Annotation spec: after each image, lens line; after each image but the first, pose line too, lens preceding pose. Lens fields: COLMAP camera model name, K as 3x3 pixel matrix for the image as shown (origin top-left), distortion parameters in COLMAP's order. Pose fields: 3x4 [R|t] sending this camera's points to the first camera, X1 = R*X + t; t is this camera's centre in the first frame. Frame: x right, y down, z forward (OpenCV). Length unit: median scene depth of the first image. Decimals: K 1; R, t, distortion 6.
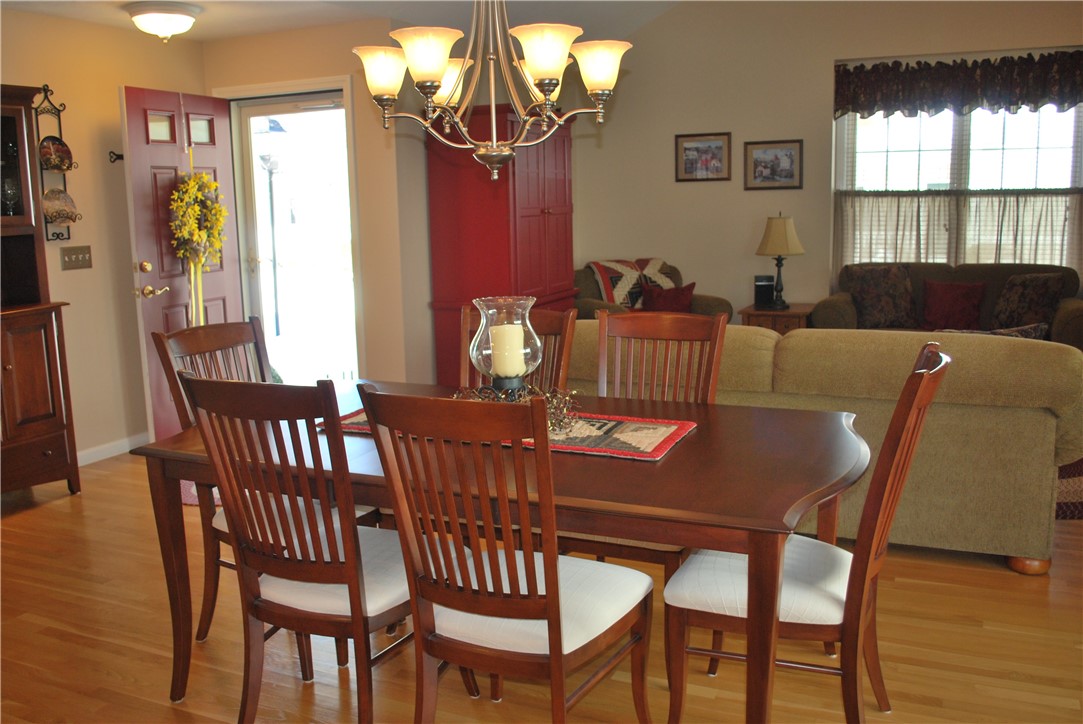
lens RADIAL K [[971.7, 0, 545.4], [0, 971.7, 365.4], [0, 0, 1]] dist [-0.070926, 0.008623]
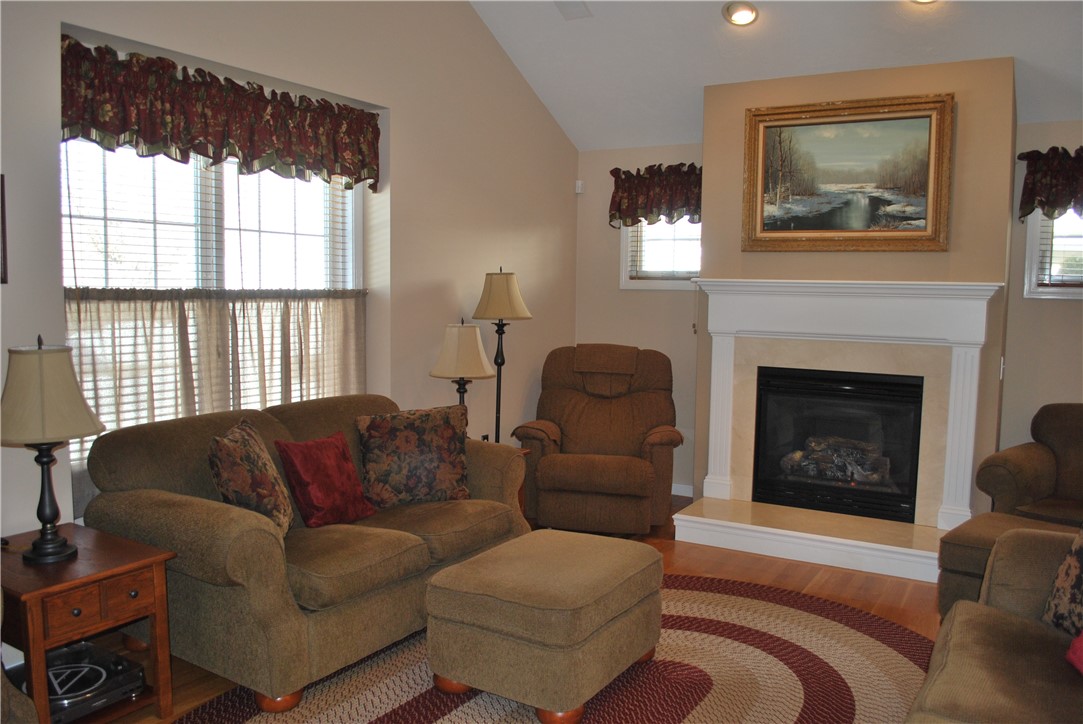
lens RADIAL K [[853.6, 0, 541.5], [0, 853.6, 362.0], [0, 0, 1]] dist [-0.077481, 0.003409]
pose [[0.116199, -0.058942, 0.991476, -0.092375], [0.155476, 0.987011, 0.040455, -0.126760], [-0.980982, 0.149450, 0.123854, 0.731617]]
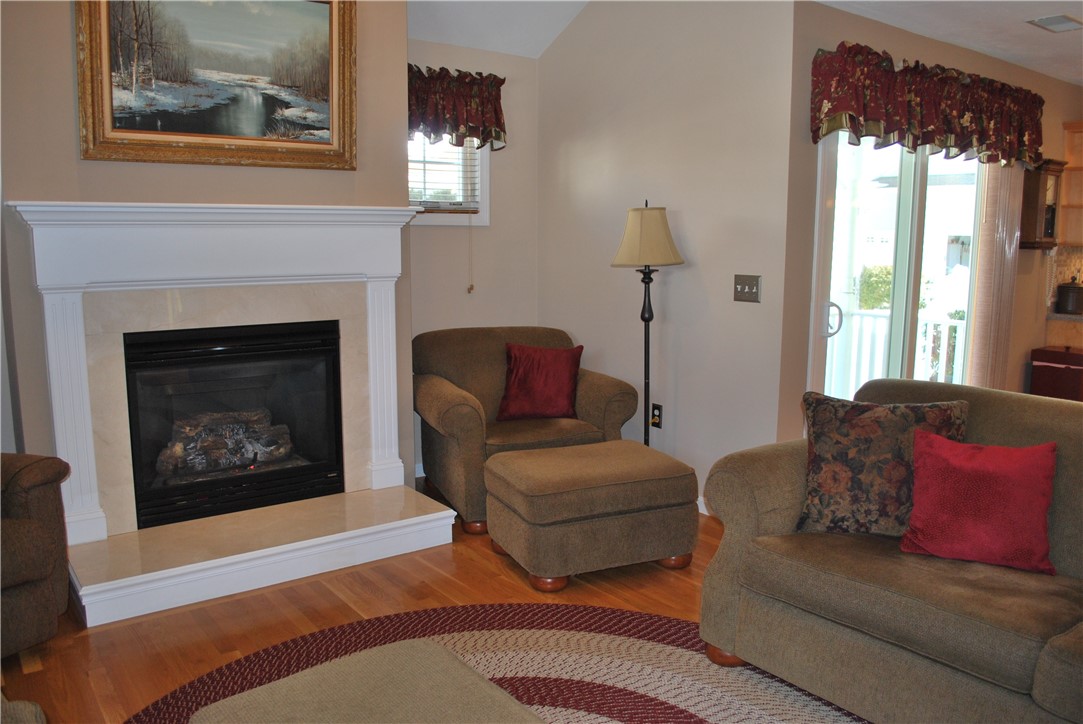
lens RADIAL K [[853.6, 0, 541.5], [0, 853.6, 362.0], [0, 0, 1]] dist [-0.077481, 0.003409]
pose [[-0.877781, -0.053778, 0.476034, 0.203691], [0.098140, 0.952419, 0.288560, -0.163854], [-0.468902, 0.300011, -0.830738, 0.929320]]
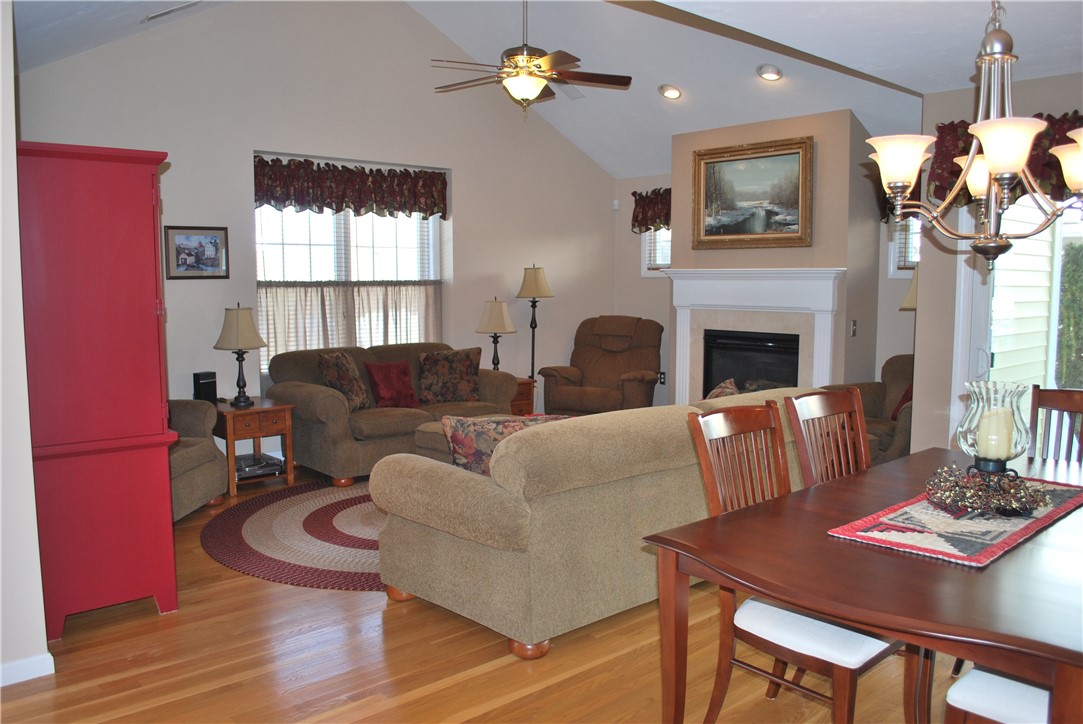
lens RADIAL K [[853.6, 0, 541.5], [0, 853.6, 362.0], [0, 0, 1]] dist [-0.077481, 0.003409]
pose [[0.404193, -0.065102, 0.912354, -0.384786], [0.150442, 0.988611, 0.003894, -0.060235], [-0.902217, 0.135683, 0.409383, 0.402516]]
